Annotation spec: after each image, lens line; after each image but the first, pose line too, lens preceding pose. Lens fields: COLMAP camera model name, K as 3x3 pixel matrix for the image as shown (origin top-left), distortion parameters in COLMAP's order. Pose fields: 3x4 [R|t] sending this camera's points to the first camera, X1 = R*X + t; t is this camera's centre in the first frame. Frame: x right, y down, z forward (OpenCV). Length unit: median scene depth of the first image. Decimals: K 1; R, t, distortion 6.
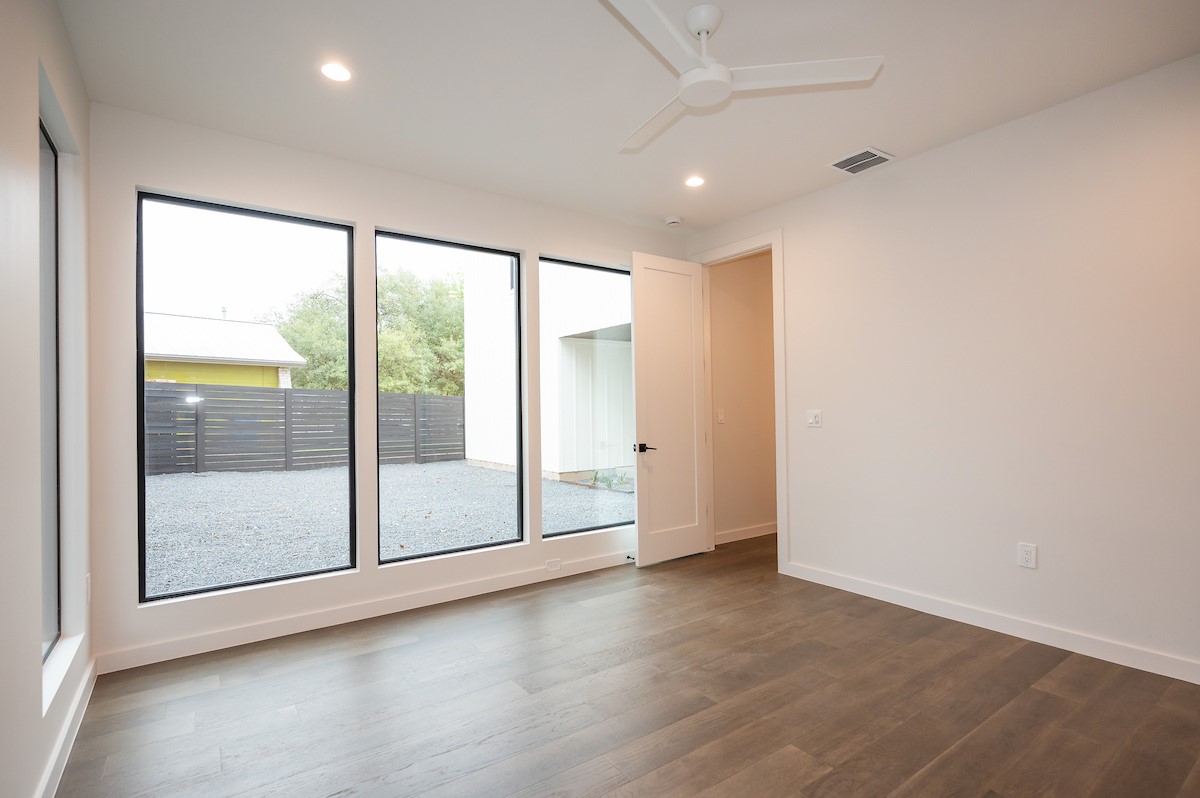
lens RADIAL K [[579.3, 0, 599.1], [0, 579.3, 406.1], [0, 0, 1]] dist [0.000365, 0.000009]
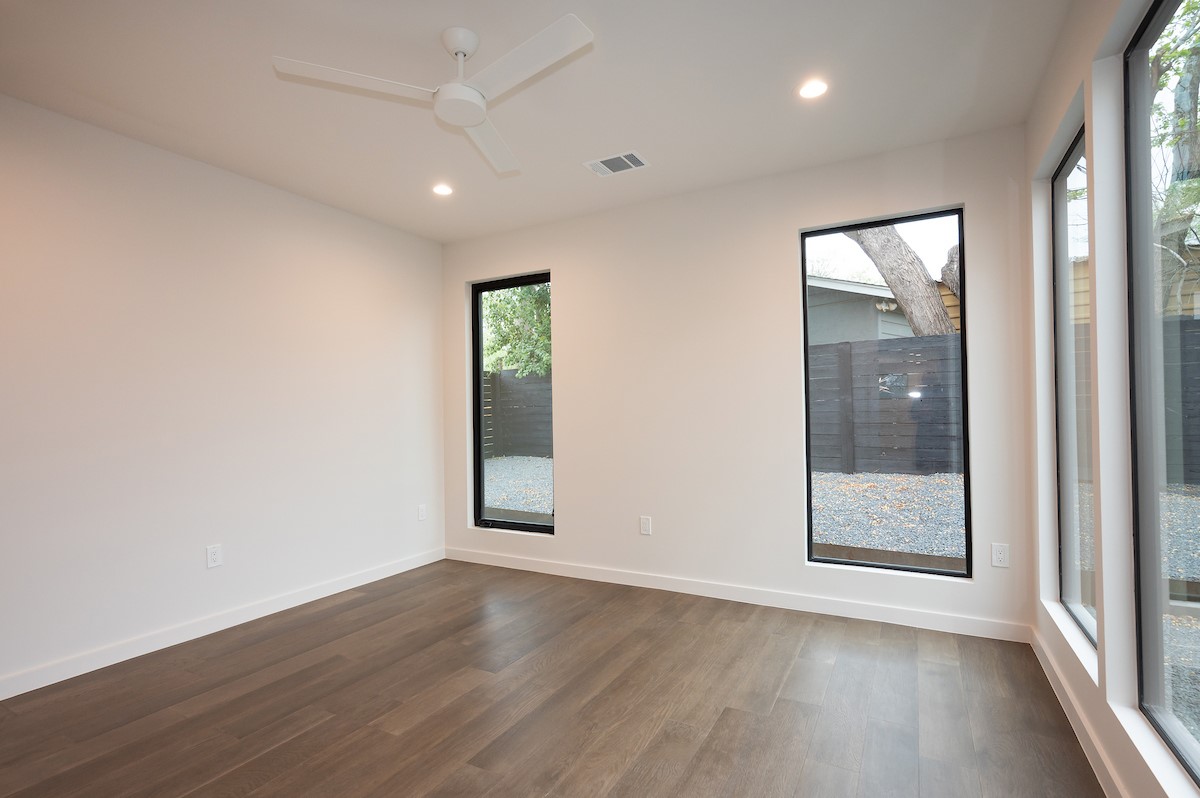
lens RADIAL K [[579.3, 0, 599.1], [0, 579.3, 406.1], [0, 0, 1]] dist [0.000365, 0.000009]
pose [[-0.901299, 0.022971, -0.432589, 0.418186], [0.030244, 0.999493, -0.009939, -0.002095], [0.432141, -0.022041, -0.901537, 2.020080]]
